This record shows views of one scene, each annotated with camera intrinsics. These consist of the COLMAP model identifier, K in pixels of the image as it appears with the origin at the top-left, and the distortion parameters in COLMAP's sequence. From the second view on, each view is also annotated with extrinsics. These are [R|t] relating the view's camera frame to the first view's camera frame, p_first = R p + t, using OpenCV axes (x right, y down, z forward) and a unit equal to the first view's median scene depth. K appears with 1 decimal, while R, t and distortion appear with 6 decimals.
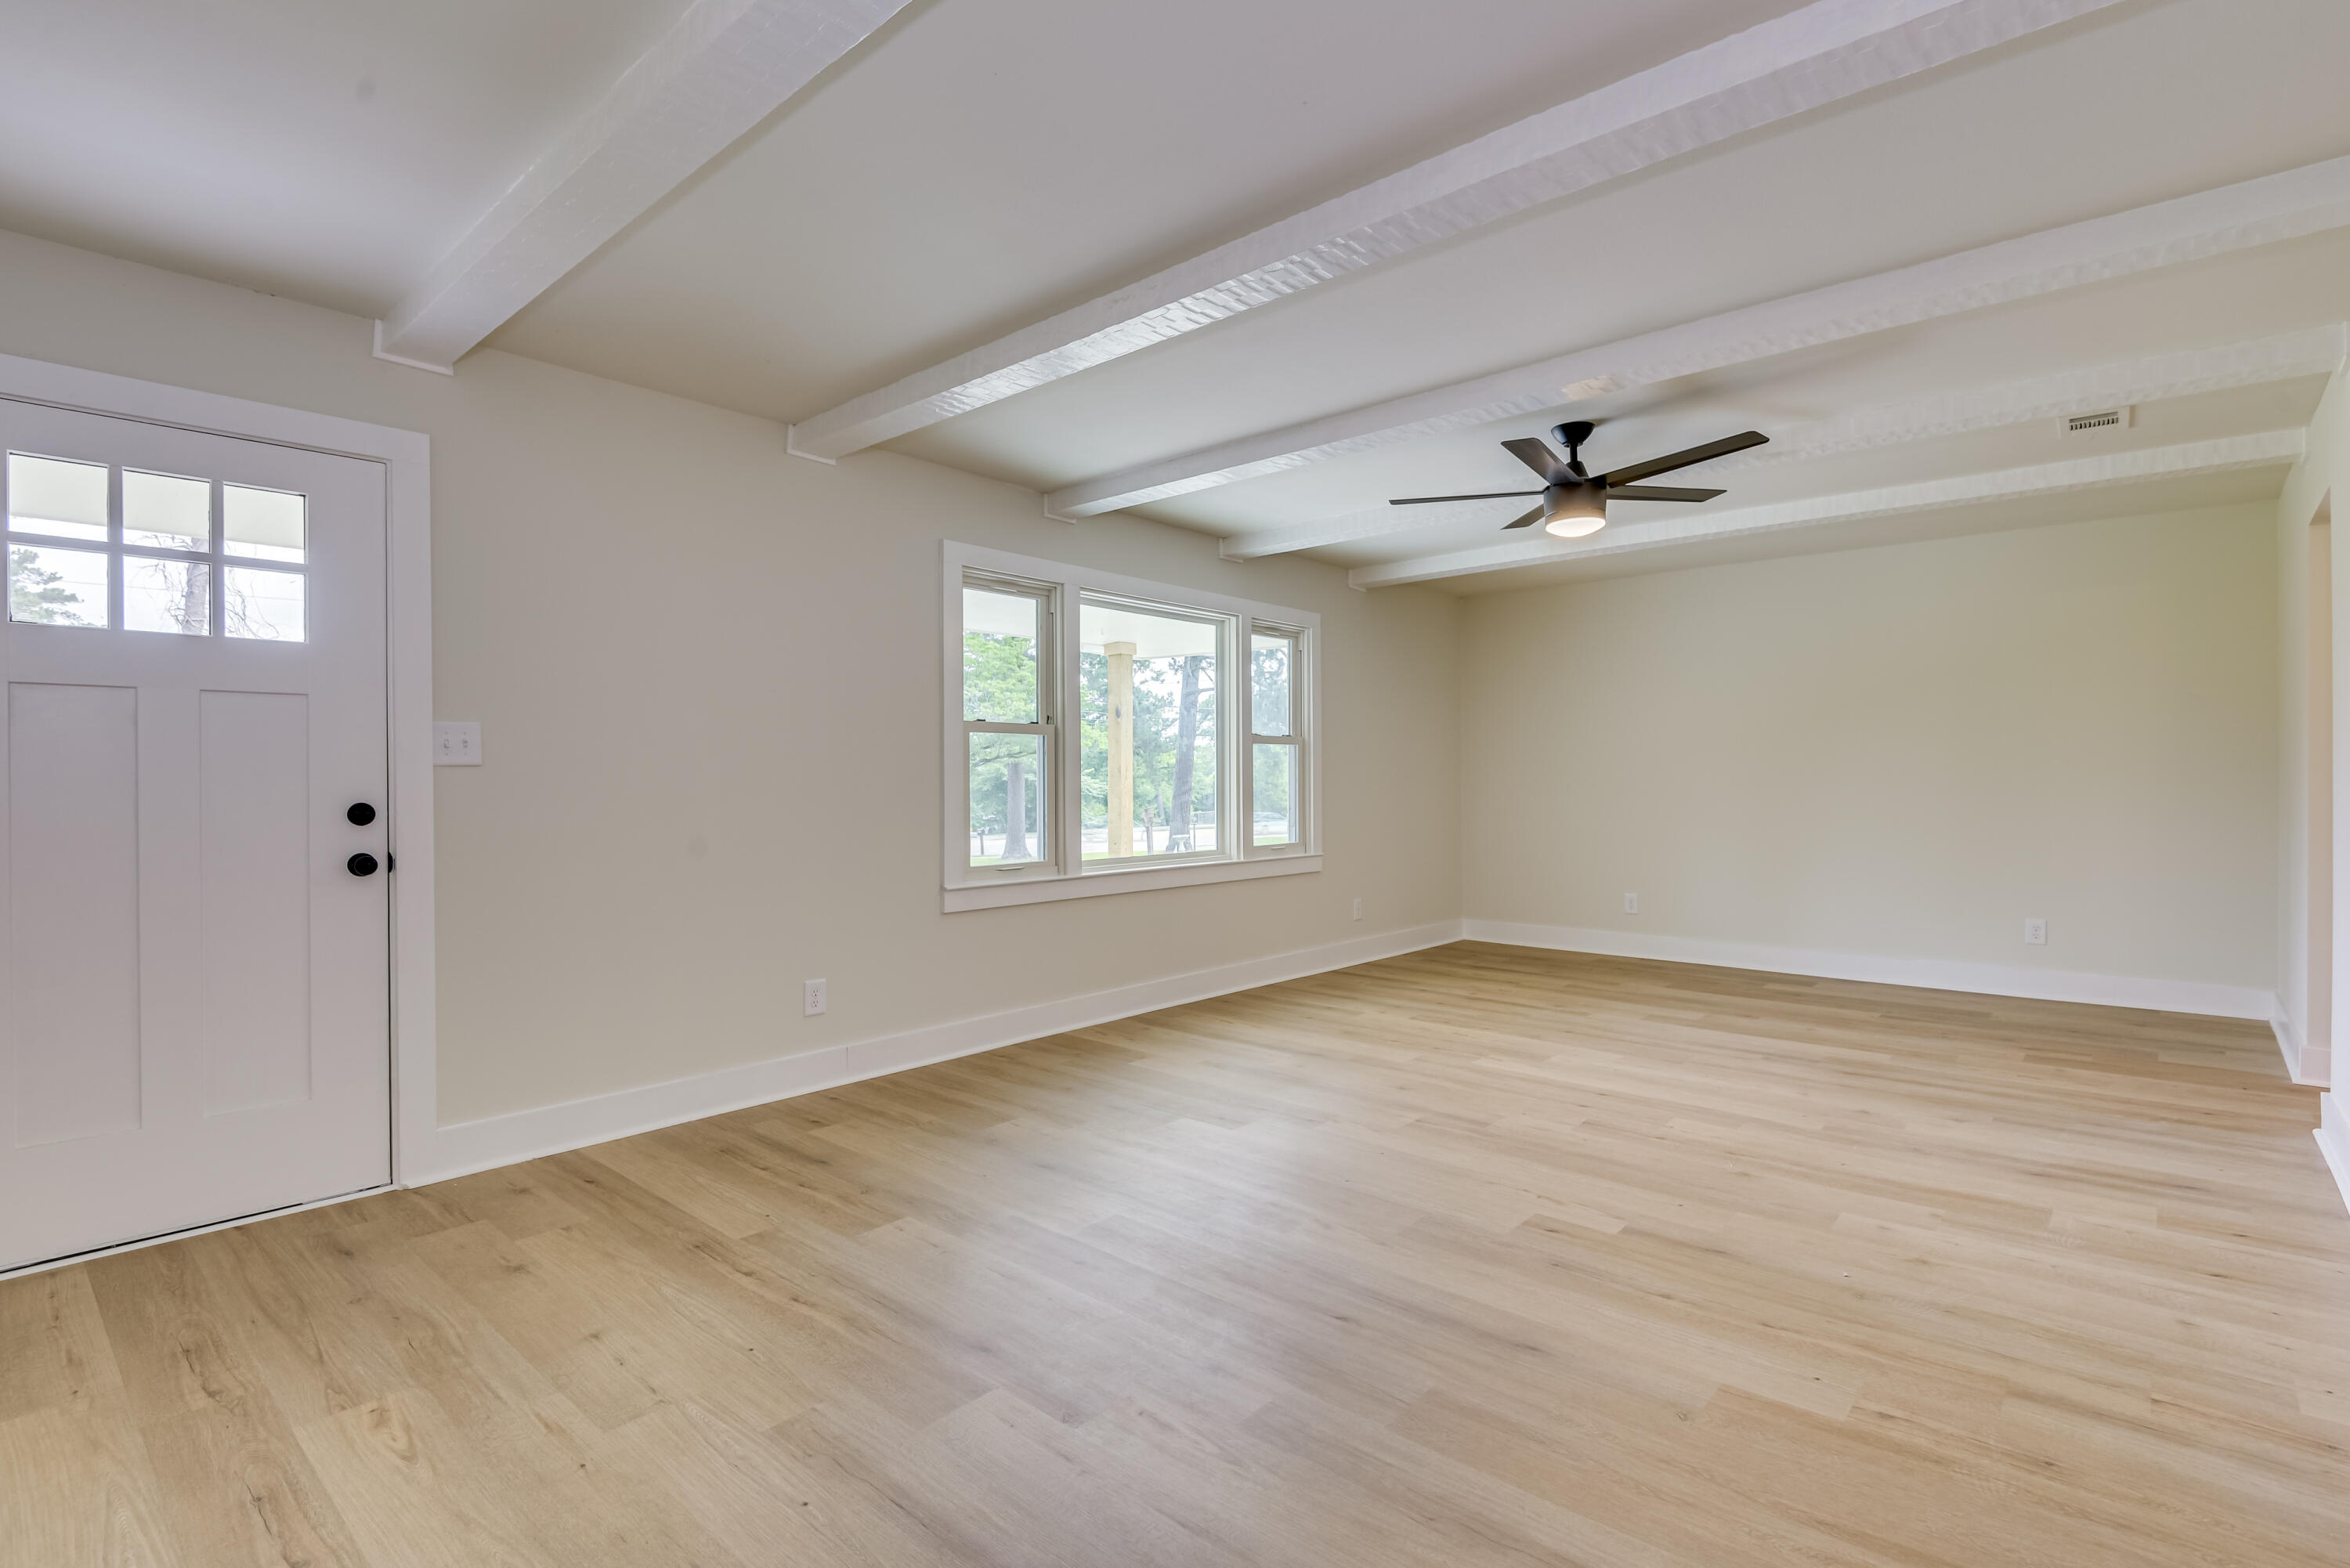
lens RADIAL K [[1104.3, 0, 1175.0], [0, 1104.3, 784.0], [0, 0, 1]] dist [0.020328, -0.020576]
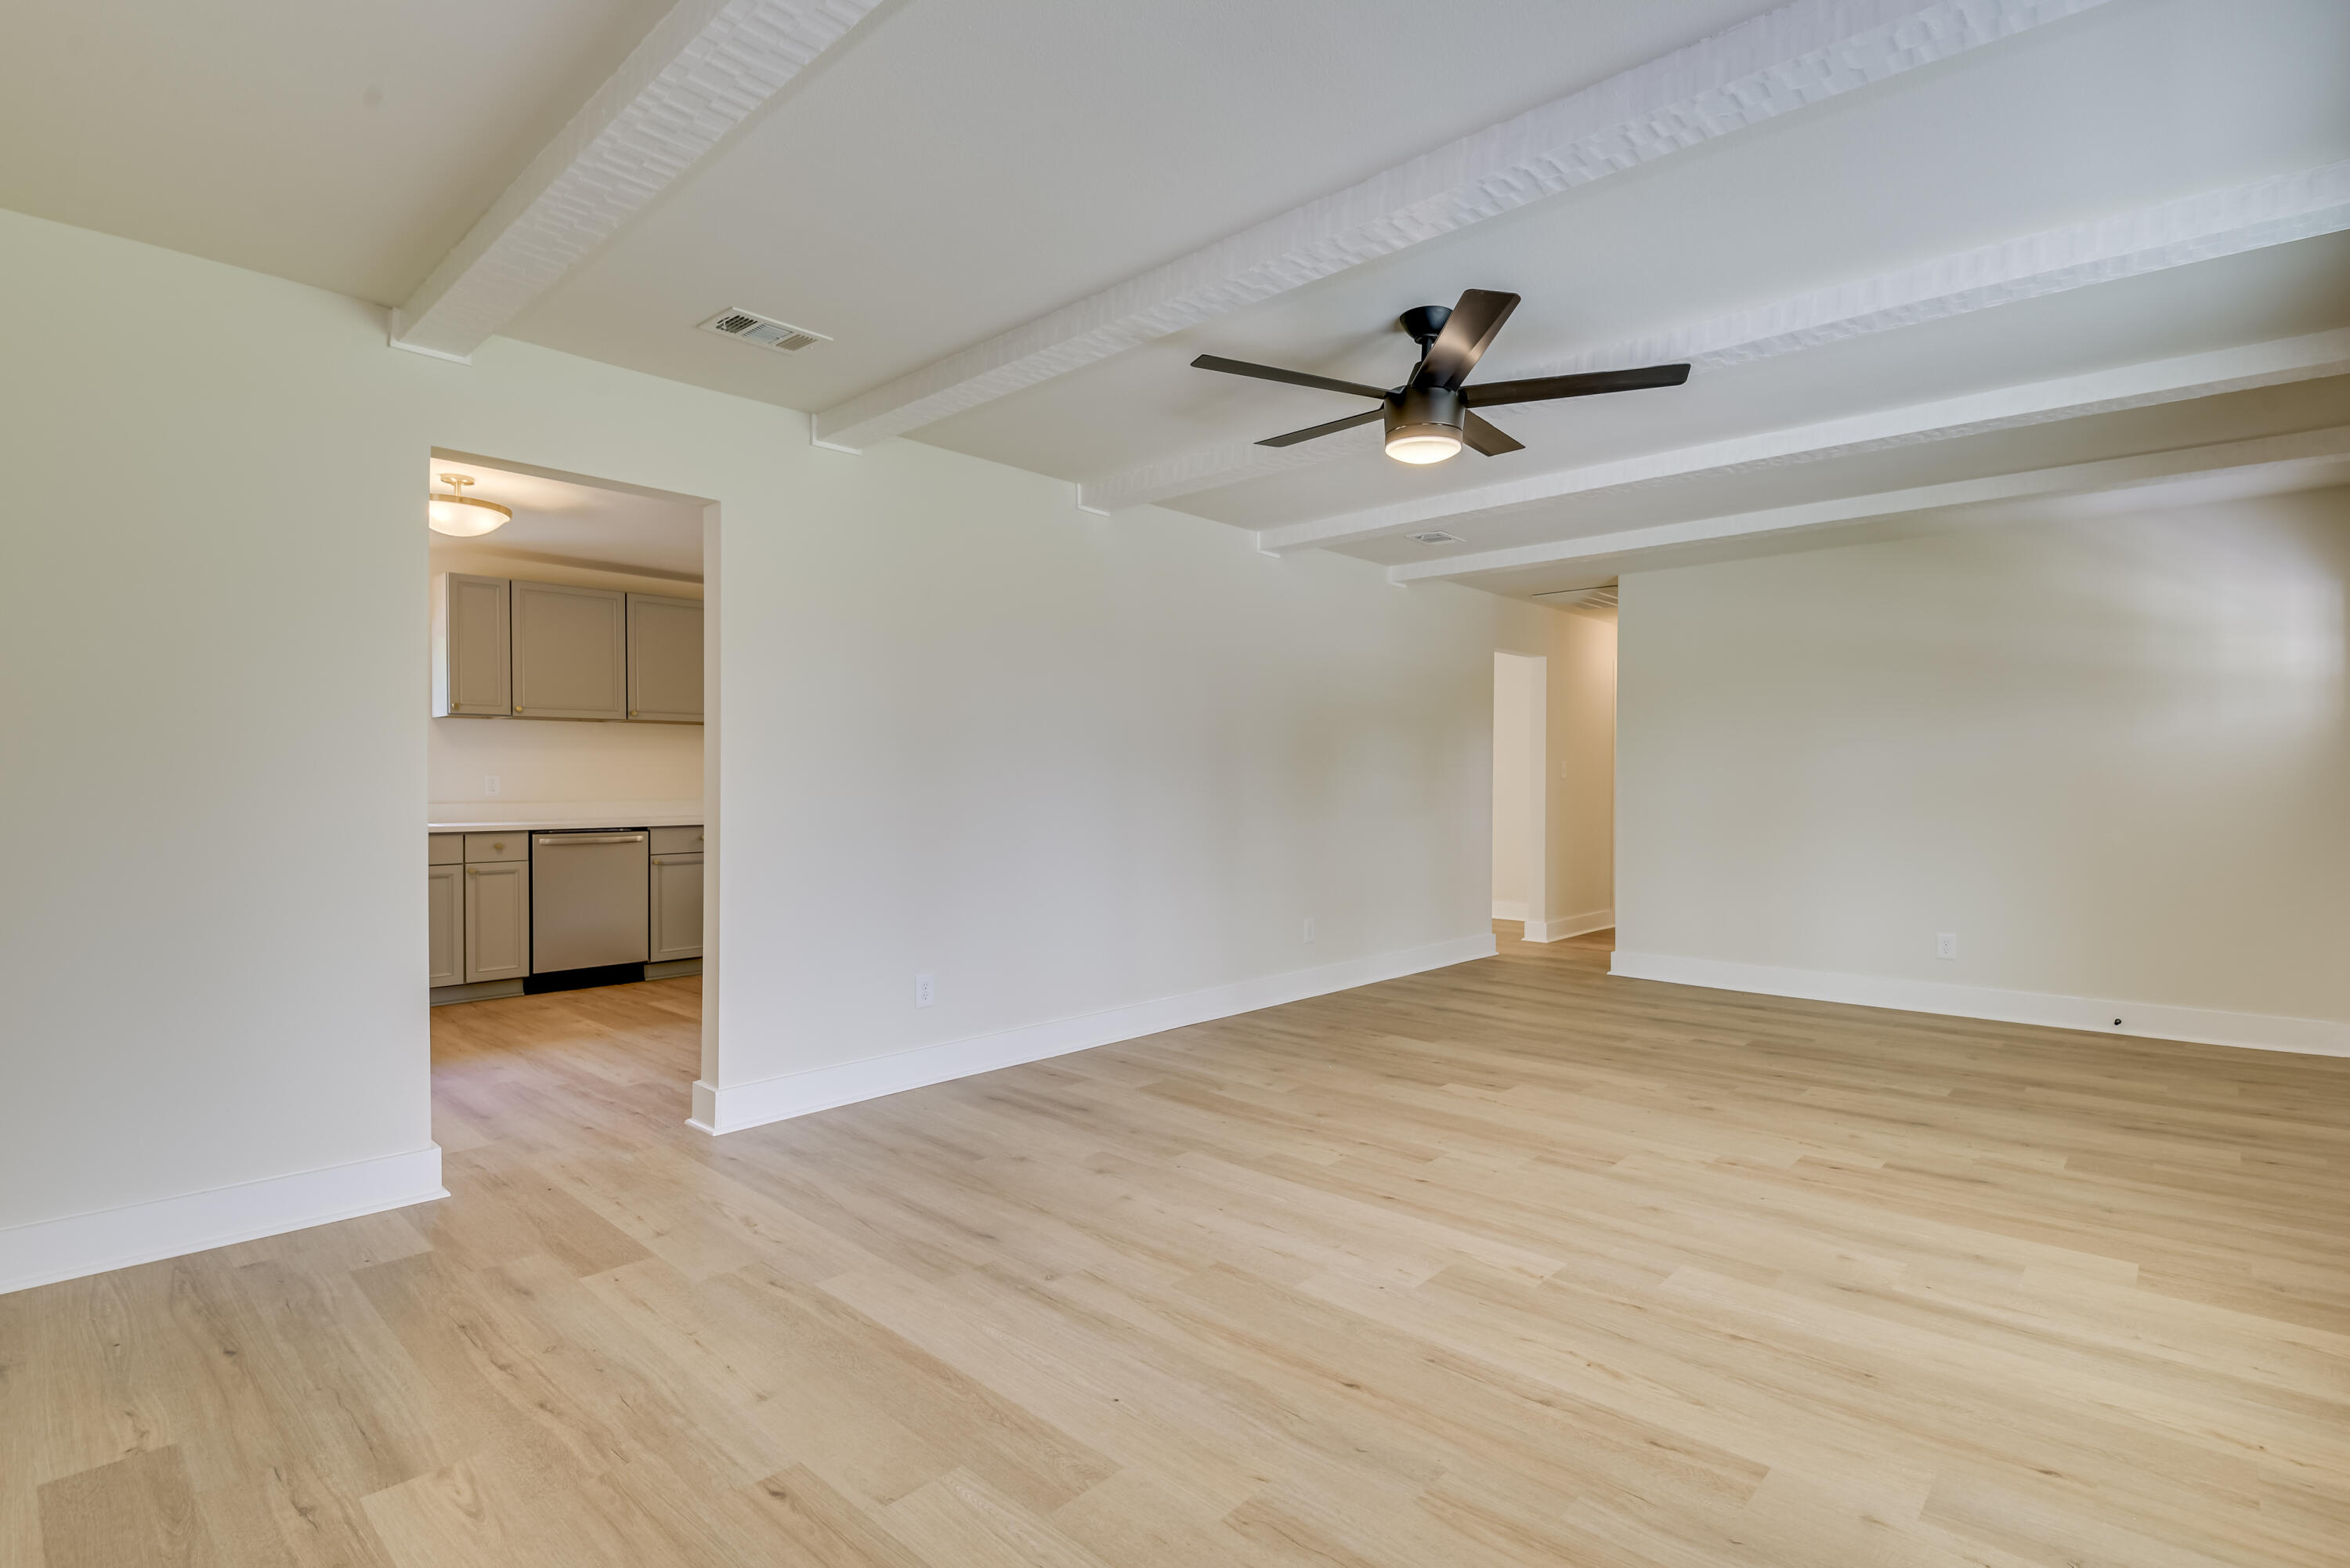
lens RADIAL K [[1133.6, 0, 1175.0], [0, 1133.6, 784.0], [0, 0, 1]] dist [0.000789, -0.014441]
pose [[-0.999662, -0.000708, 0.025999, 0.661059], [-0.000500, 0.999968, 0.008000, -0.017545], [-0.026004, 0.007984, -0.999630, 2.305030]]
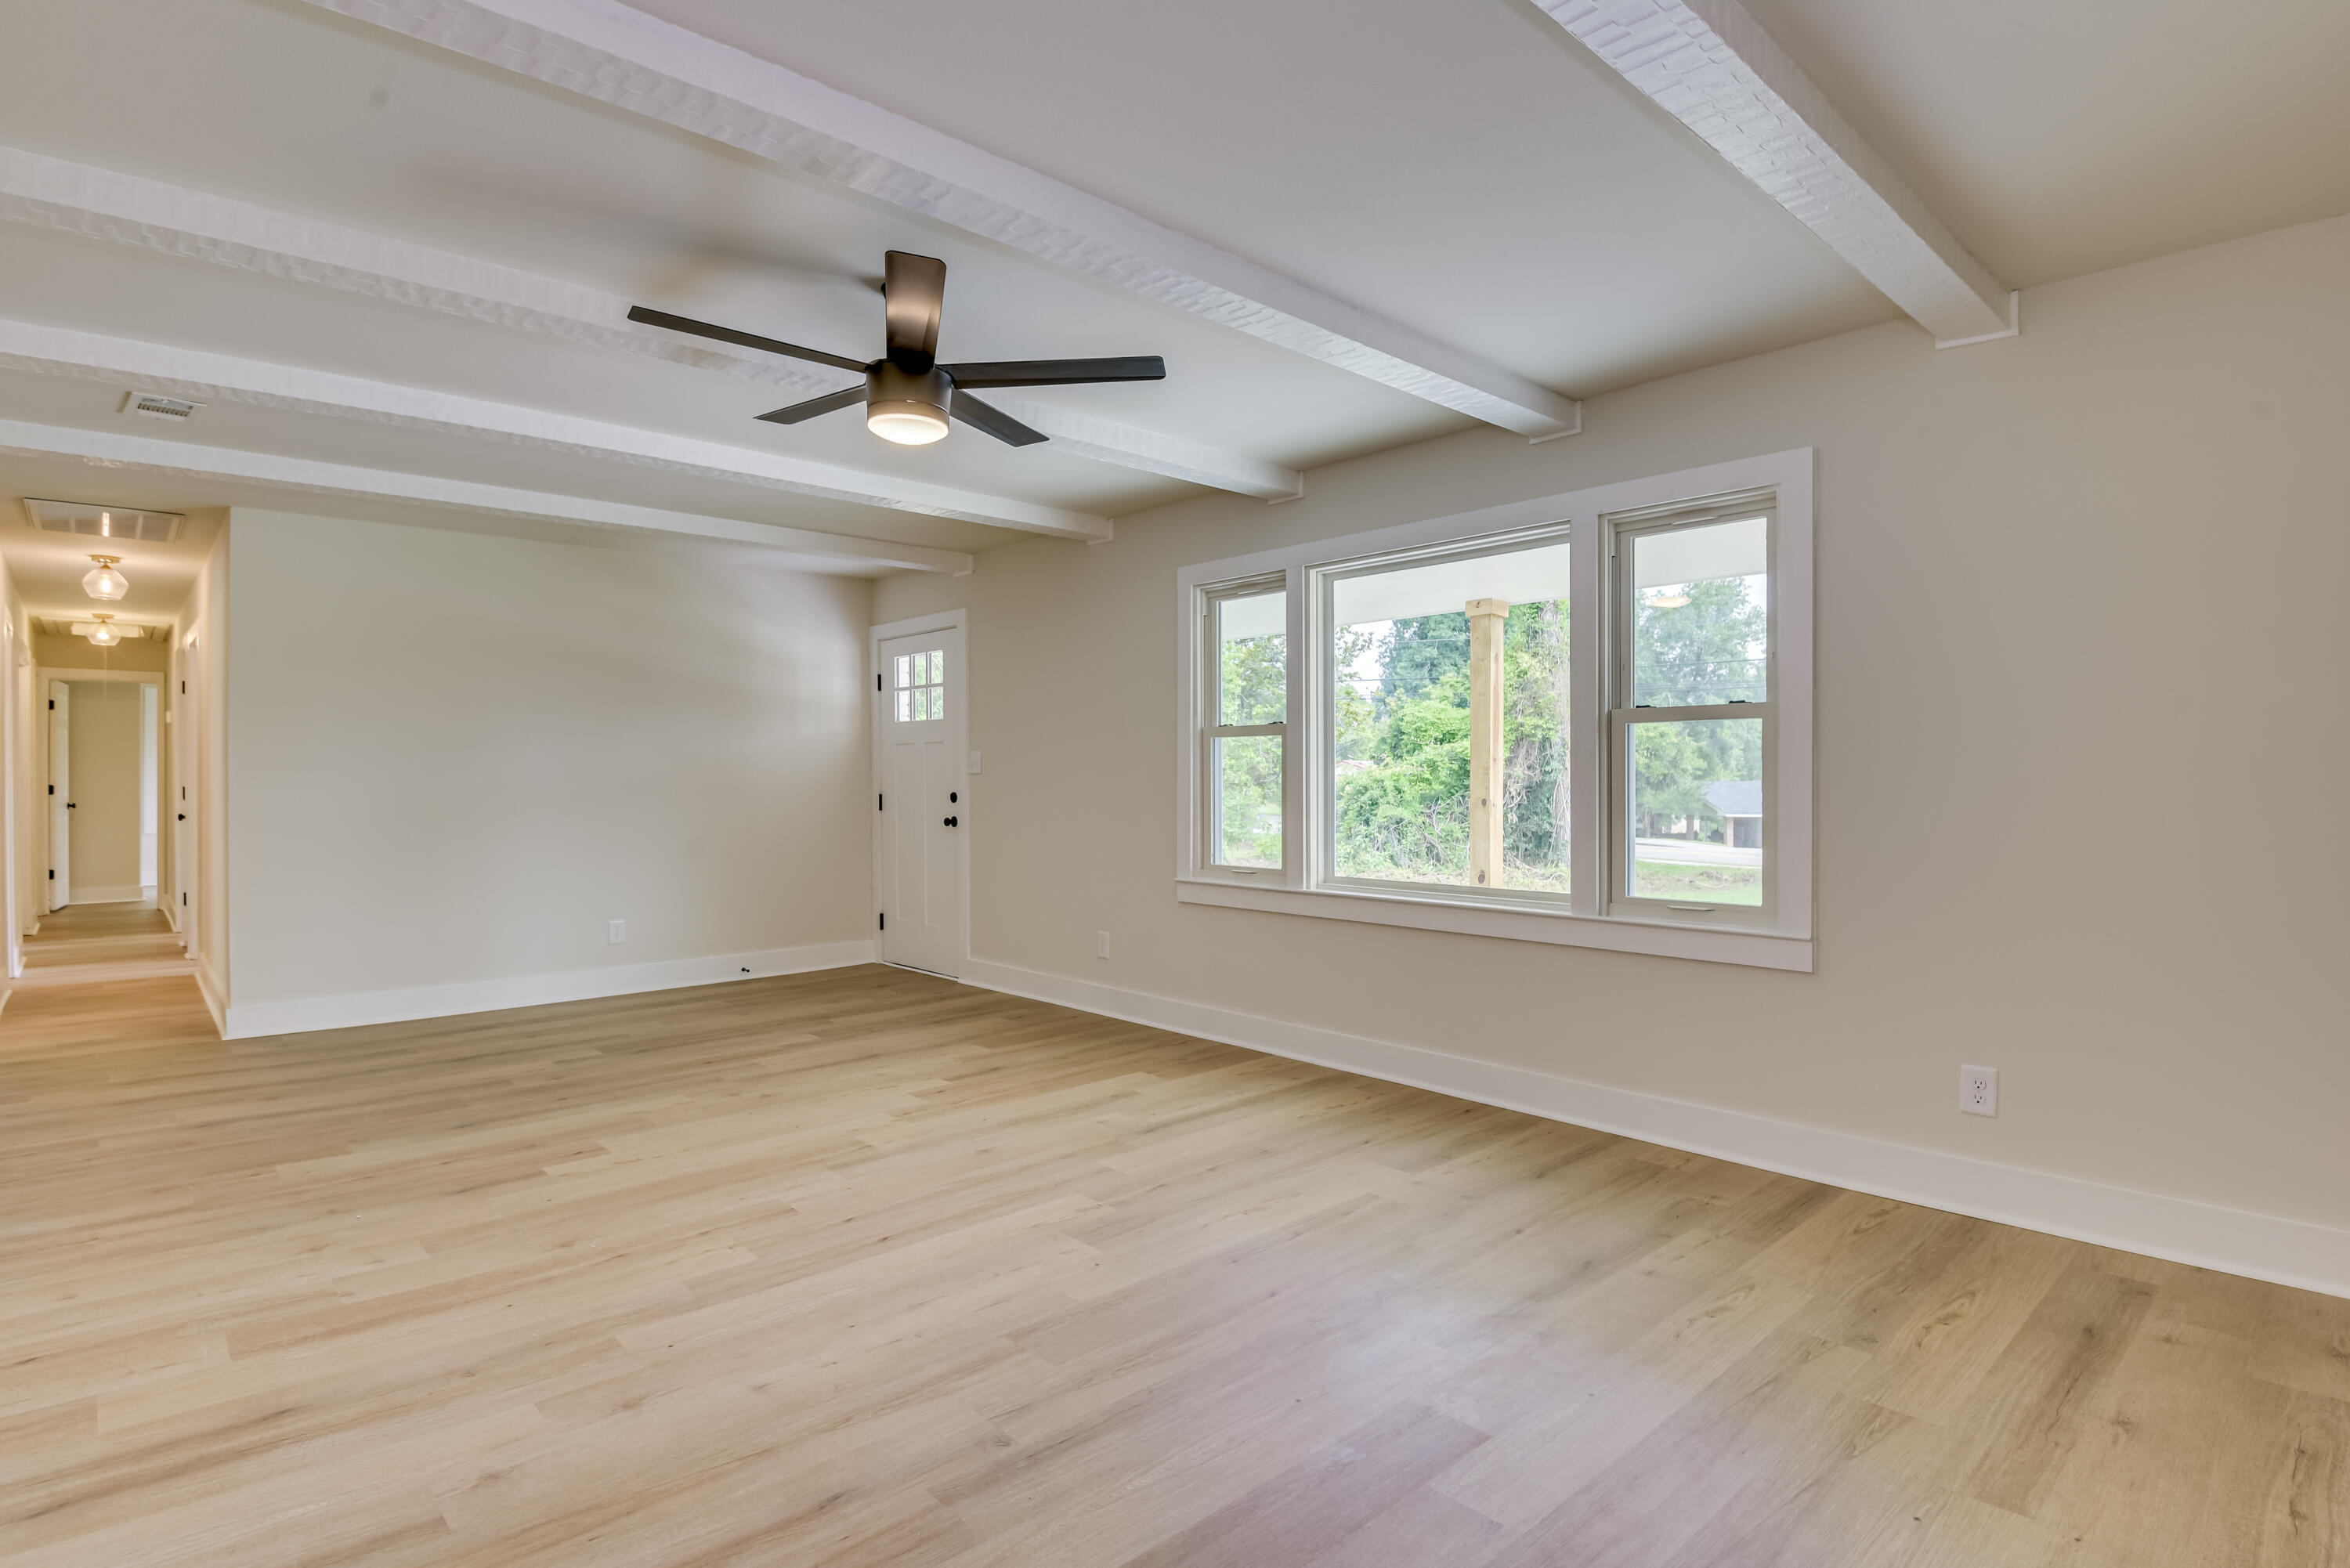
lens RADIAL K [[1189.9, 0, 1182.5], [0, 1189.9, 780.7], [0, 0, 1]] dist [-0.000360, -0.019599]
pose [[-0.098320, 0.005685, -0.995139, 1.433879], [-0.002188, 0.999980, 0.005929, -0.018410], [0.995152, 0.002760, -0.098305, 1.624408]]
